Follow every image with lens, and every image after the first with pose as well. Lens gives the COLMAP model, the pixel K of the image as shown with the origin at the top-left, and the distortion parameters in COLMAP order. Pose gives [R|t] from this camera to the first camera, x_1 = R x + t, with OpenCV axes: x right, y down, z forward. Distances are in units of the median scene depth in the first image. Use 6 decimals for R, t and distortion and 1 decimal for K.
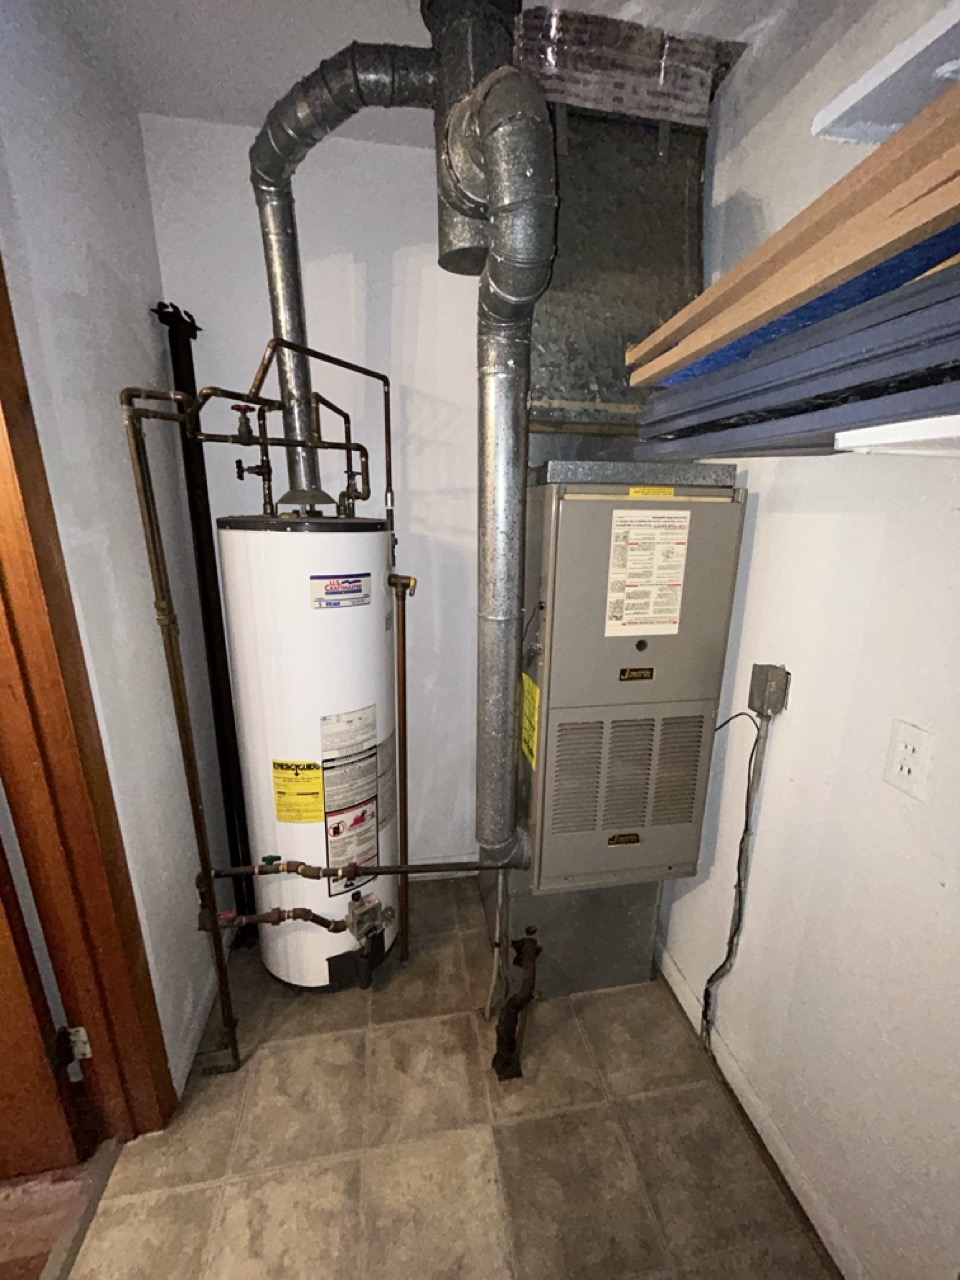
lens RADIAL K [[512.2, 0, 481.1], [0, 512.2, 637.3], [0, 0, 1]] dist [0.000989, 0.000001]
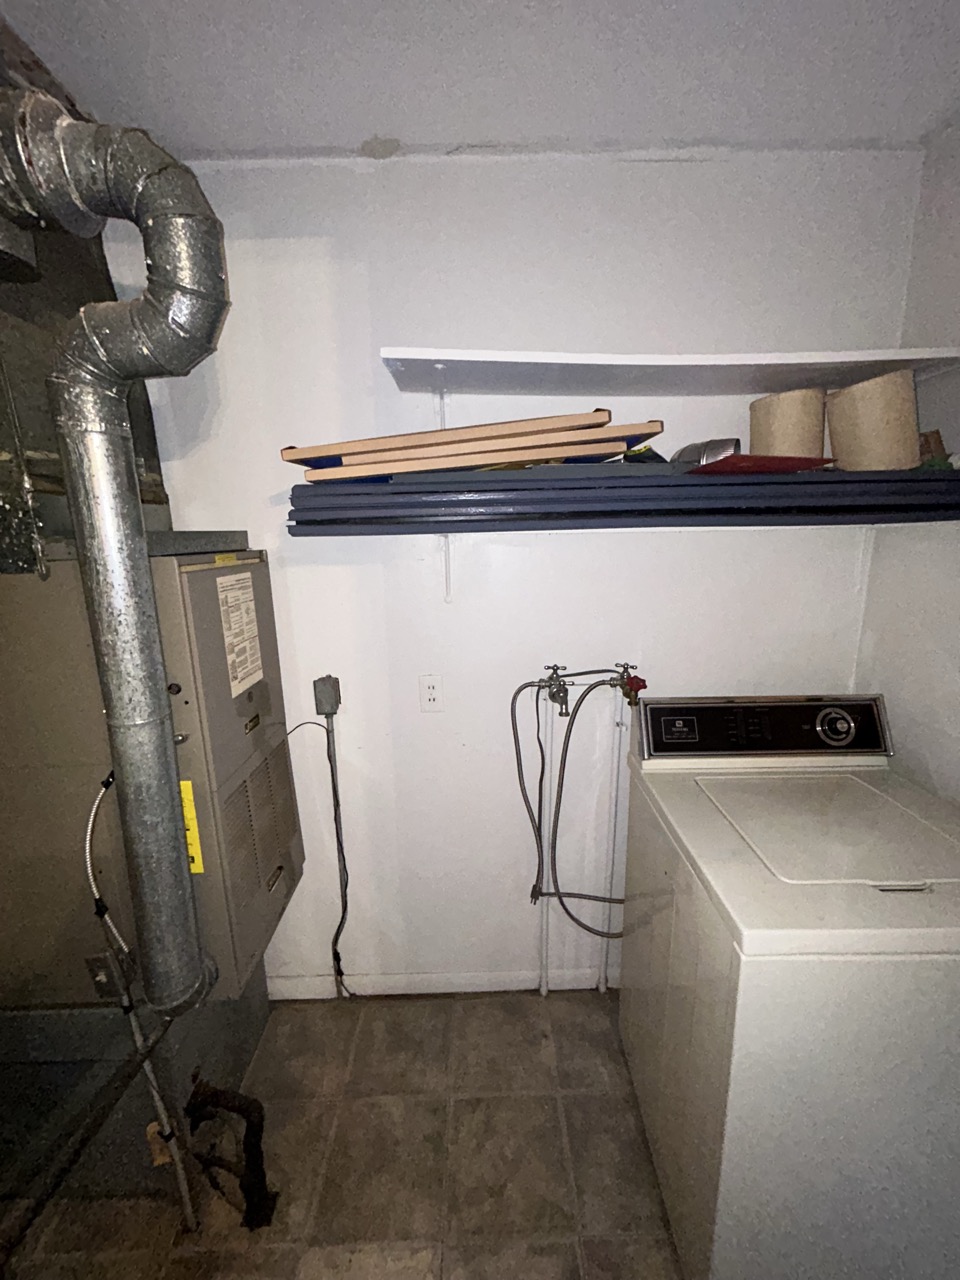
lens RADIAL K [[512.2, 0, 481.7], [0, 512.2, 643.1], [0, 0, 1]] dist [0.000989, 0.000001]
pose [[0.165197, -0.218860, 0.961671, -0.639860], [0.275215, 0.946564, 0.168145, -0.142992], [-0.947083, 0.236889, 0.216603, 0.288594]]
